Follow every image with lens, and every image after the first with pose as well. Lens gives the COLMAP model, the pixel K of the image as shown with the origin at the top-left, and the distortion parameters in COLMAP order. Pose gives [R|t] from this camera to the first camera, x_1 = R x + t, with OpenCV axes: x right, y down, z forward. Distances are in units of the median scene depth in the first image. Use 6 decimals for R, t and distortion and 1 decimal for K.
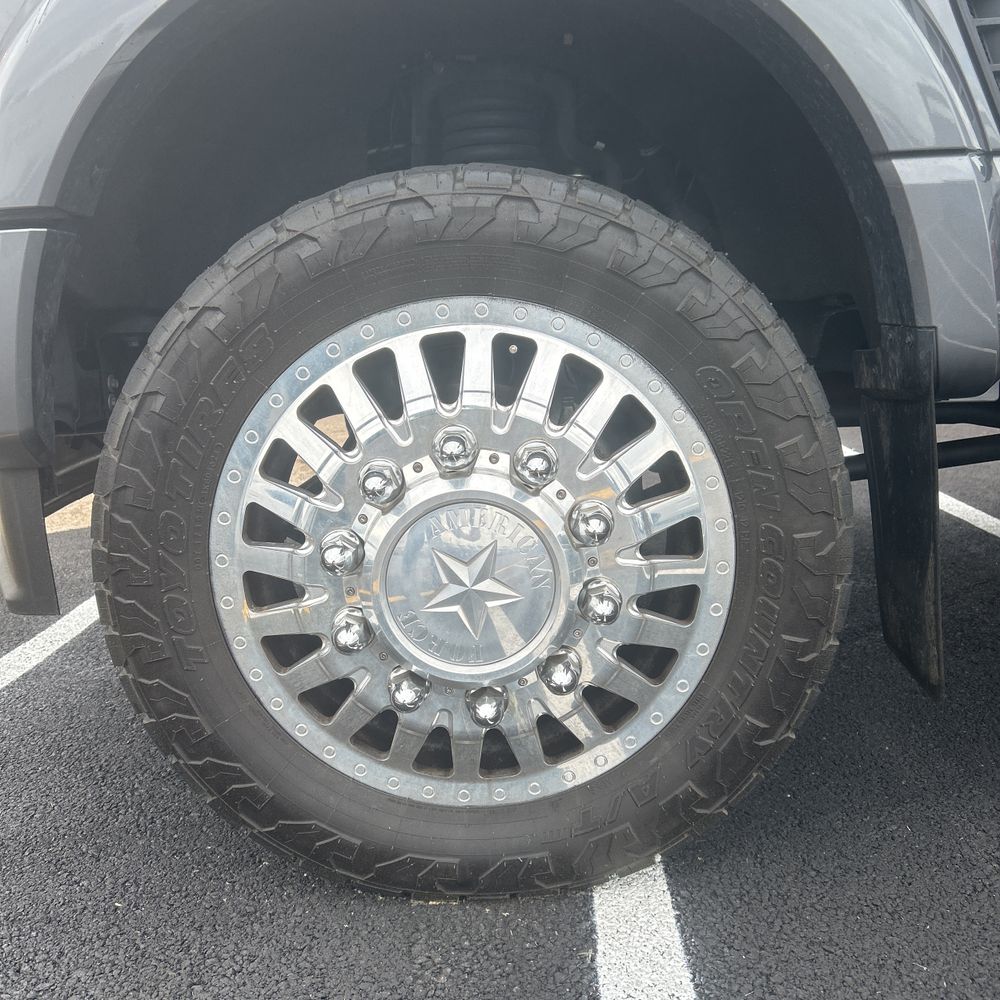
lens RADIAL K [[1021.4, 0, 503.8], [0, 1021.4, 496.8], [0, 0, 1]] dist [0.026116, 0.000000]
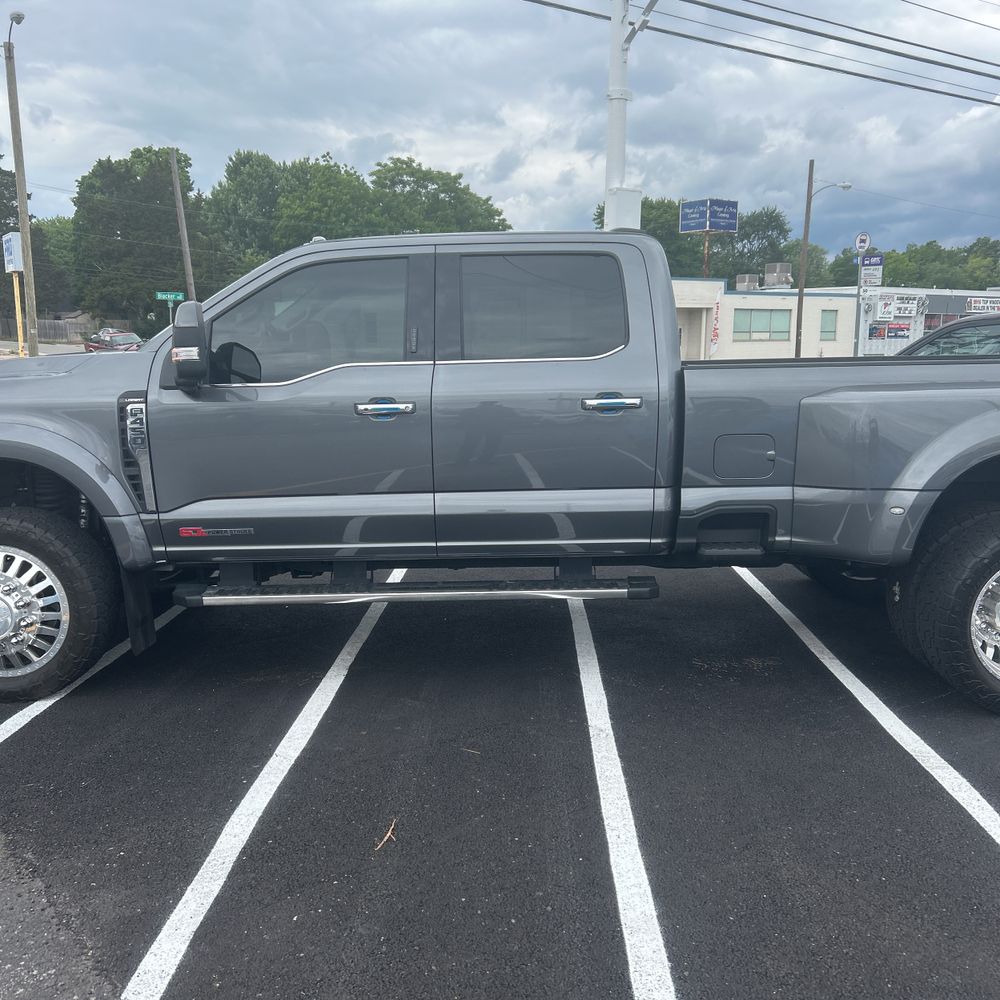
lens RADIAL K [[1021.4, 0, 498.5], [0, 1021.4, 498.1], [0, 0, 1]] dist [0.026116, 0.000000]
pose [[0.999323, 0.036265, 0.006205, 1.903775], [-0.035869, 0.997838, -0.055073, -0.228814], [-0.008189, 0.054813, 0.998463, -3.079083]]
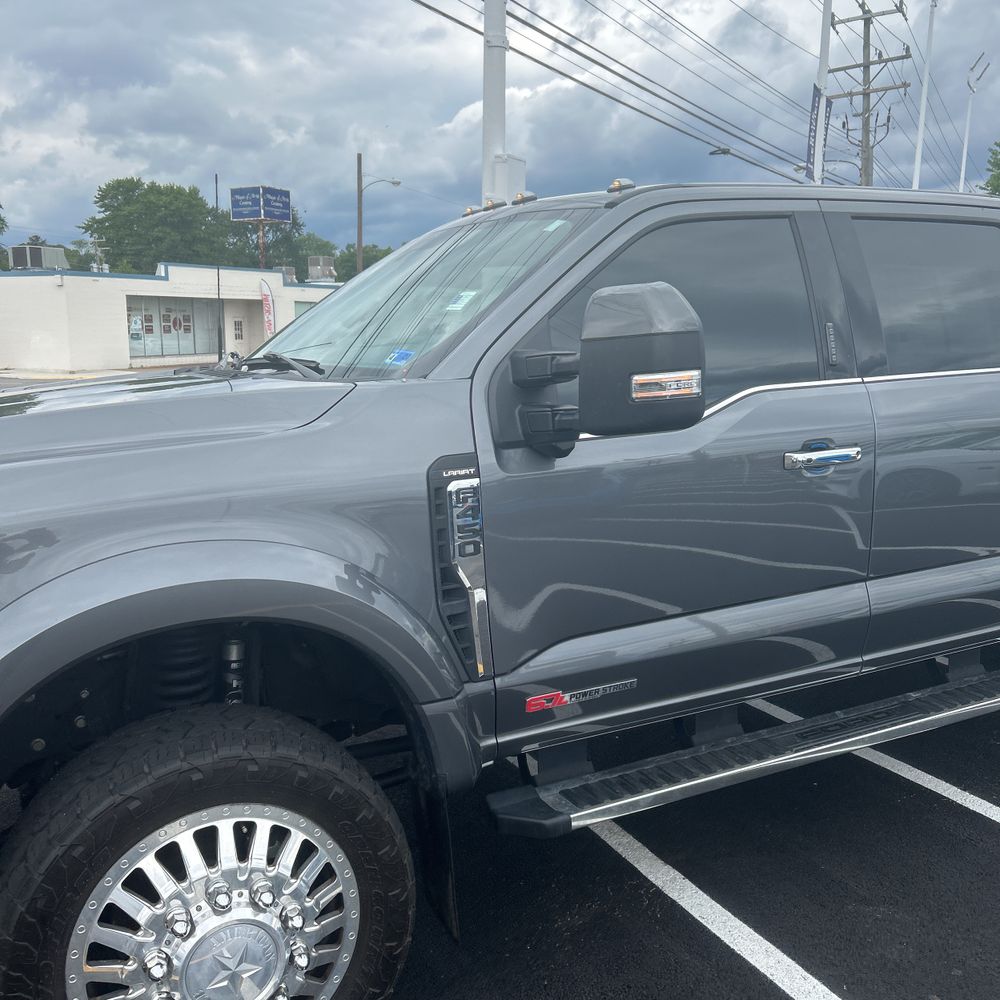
lens RADIAL K [[1021.4, 0, 499.4], [0, 1021.4, 500.4], [0, 0, 1]] dist [0.026116, 0.000000]
pose [[0.889578, -0.045791, 0.454482, -0.403908], [0.070632, 0.996785, -0.037821, -0.643178], [-0.451289, 0.065746, 0.889952, -0.941576]]
